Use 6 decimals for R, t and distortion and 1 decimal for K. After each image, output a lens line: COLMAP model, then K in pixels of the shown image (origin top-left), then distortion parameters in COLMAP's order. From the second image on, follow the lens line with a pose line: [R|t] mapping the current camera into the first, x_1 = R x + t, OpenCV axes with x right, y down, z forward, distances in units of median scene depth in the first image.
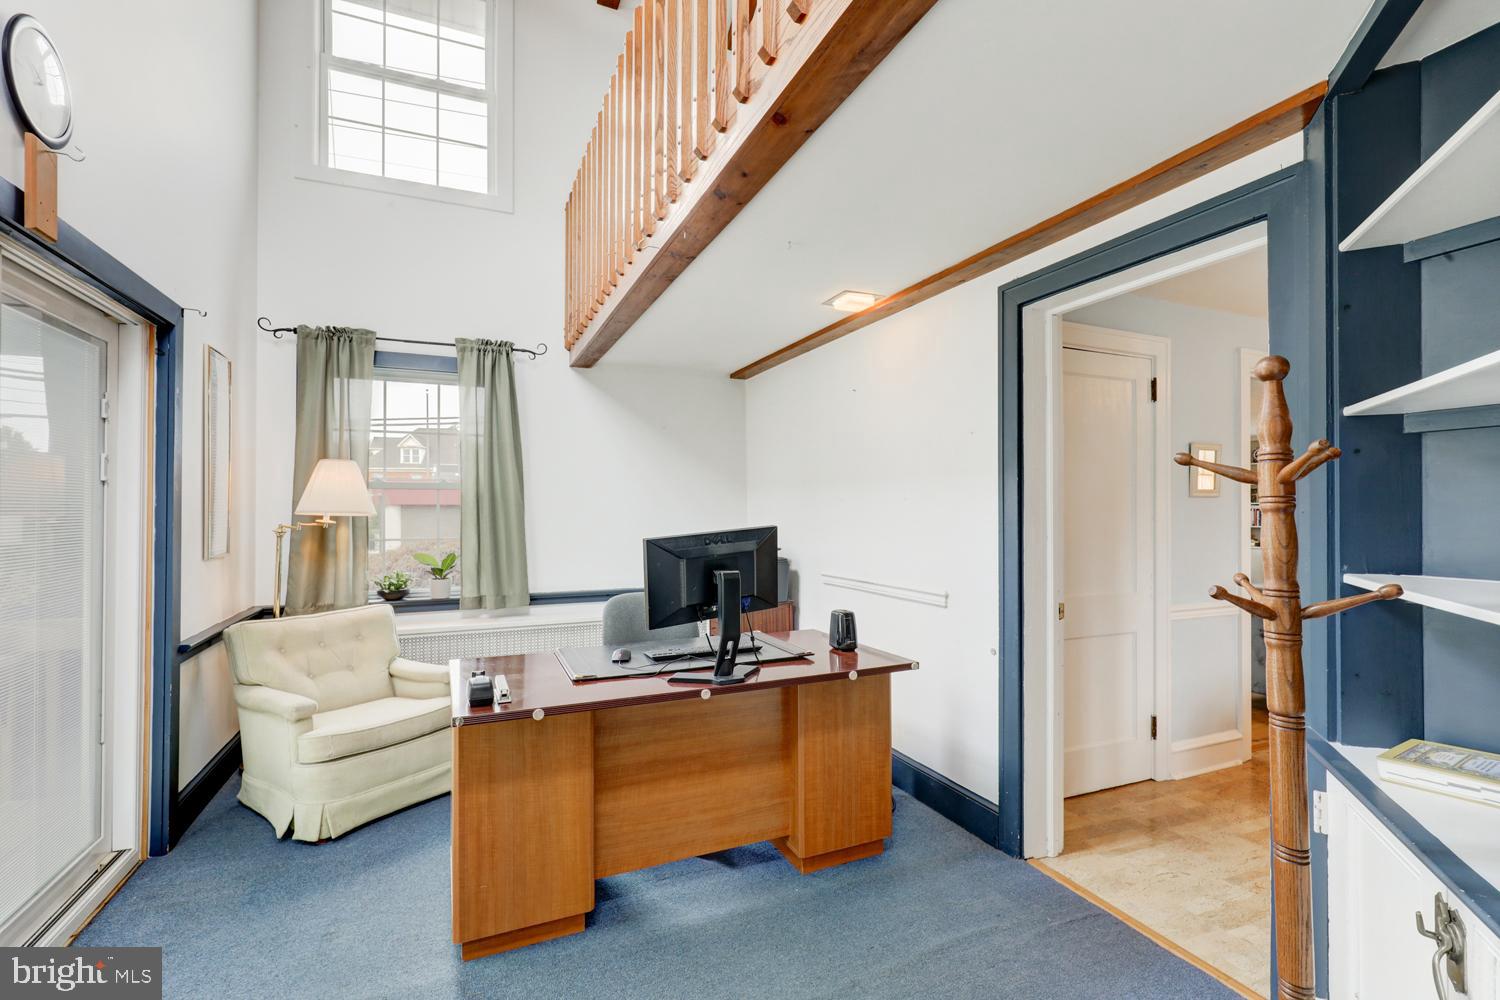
lens RADIAL K [[681.4, 0, 752.4], [0, 681.4, 503.9], [0, 0, 1]] dist [0.000205, 0.000980]
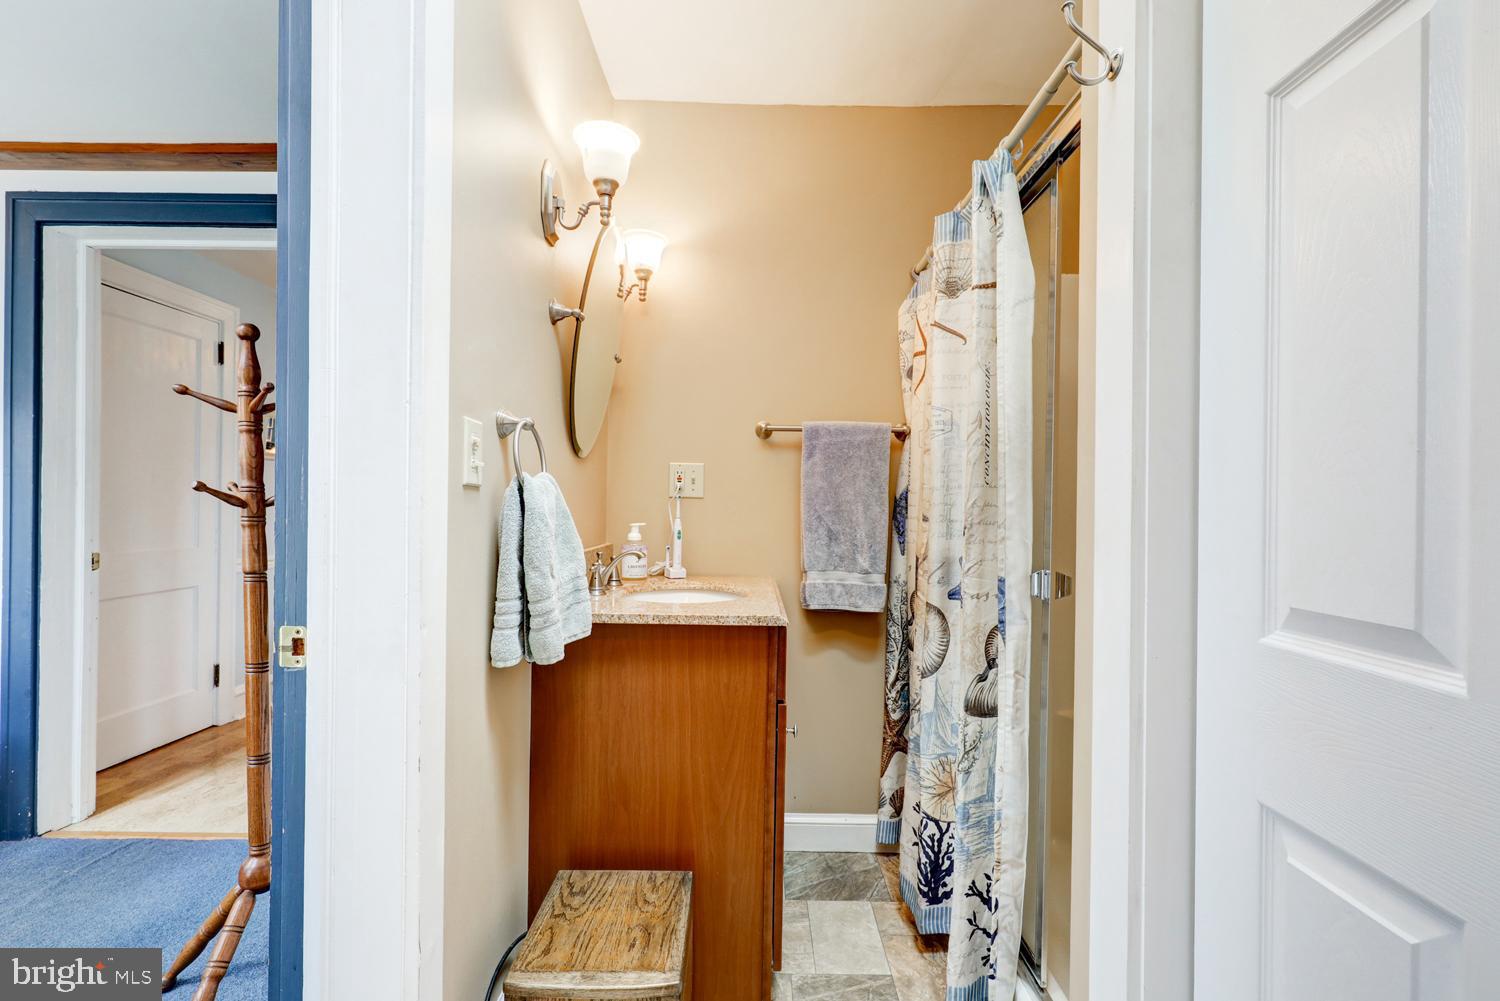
lens RADIAL K [[681.4, 0, 752.4], [0, 681.4, 504.4], [0, 0, 1]] dist [0.000205, 0.000980]
pose [[0.406314, 0.001724, 0.913732, -0.046612], [-0.019090, 0.999796, 0.006602, 0.055941], [-0.913534, -0.020126, 0.406264, -0.232644]]
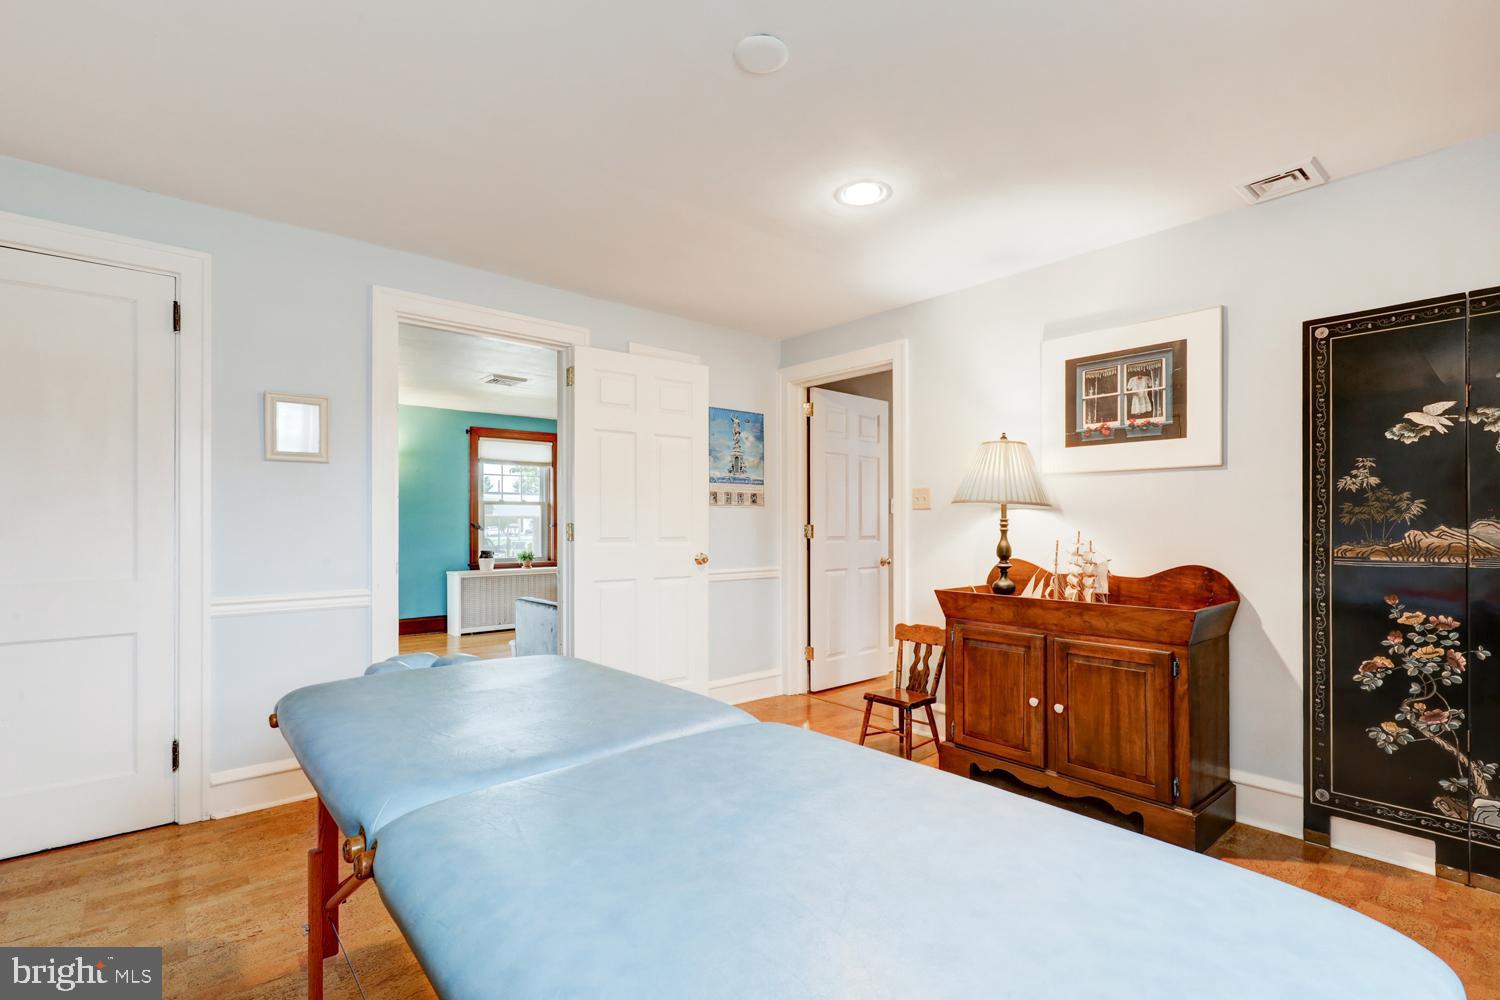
lens RADIAL K [[682.0, 0, 750.6], [0, 682.0, 518.8], [0, 0, 1]] dist [0.001212, 0.000116]
pose [[0.955595, -0.001599, 0.294680, 1.312251], [0.000568, 0.999993, 0.003583, 0.078253], [-0.294684, -0.003256, 0.955589, 0.097838]]
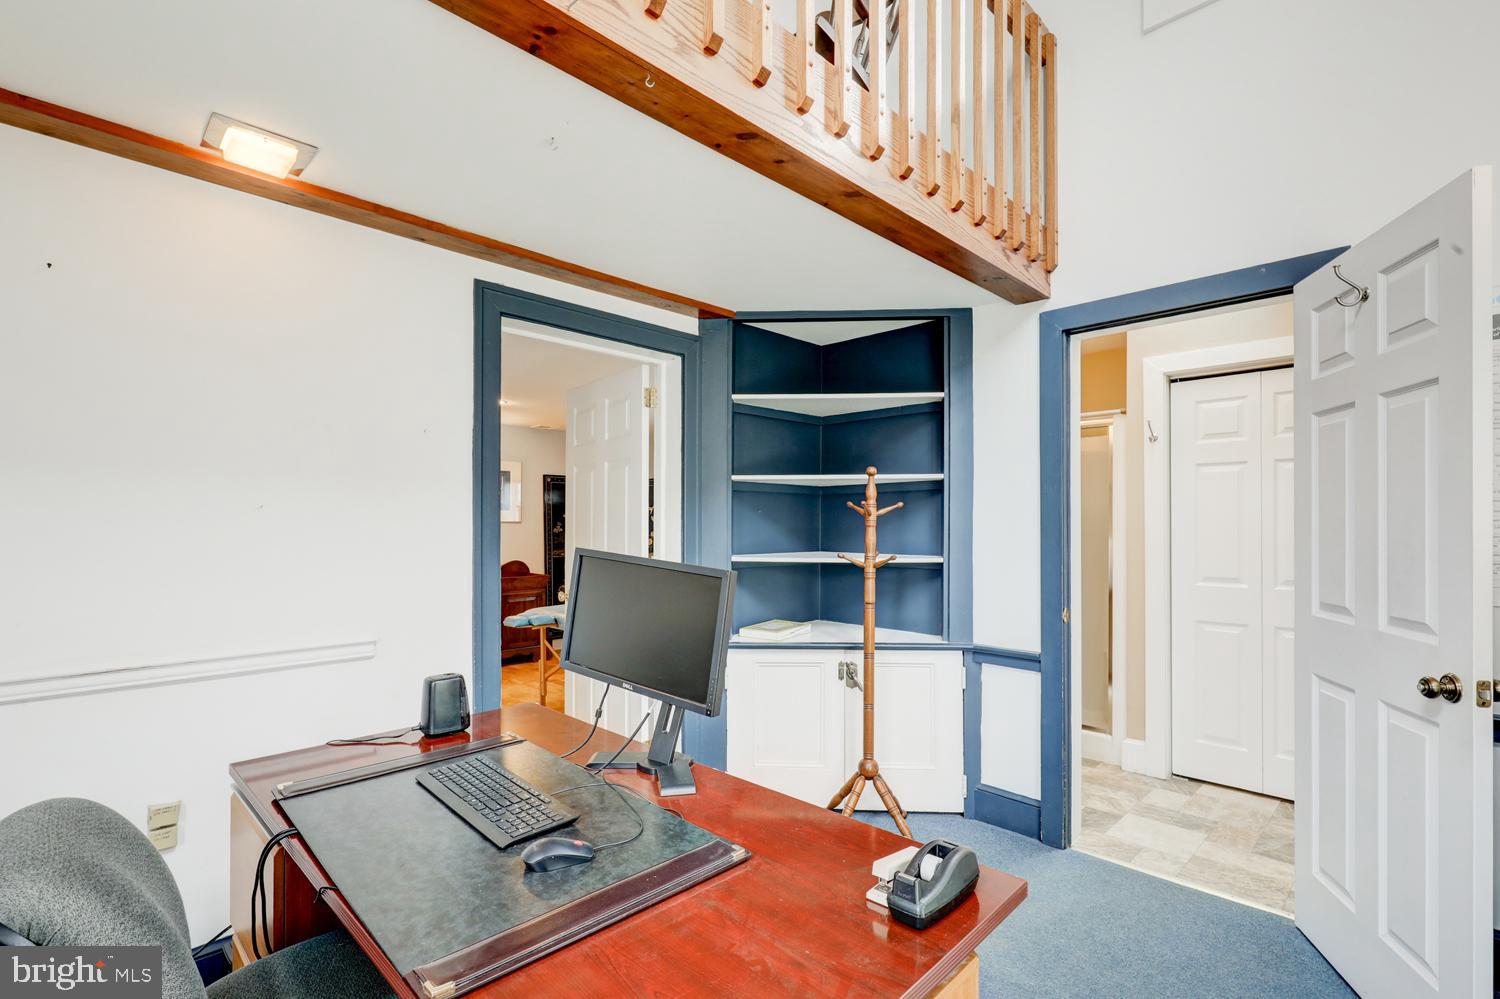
lens RADIAL K [[680.7, 0, 754.5], [0, 680.7, 527.2], [0, 0, 1]] dist [0.000278, 0.000198]
pose [[-0.361044, -0.004799, 0.932536, -0.637909], [-0.011256, 0.999936, 0.000788, 0.006847], [-0.932481, -0.010212, -0.361075, 1.010991]]
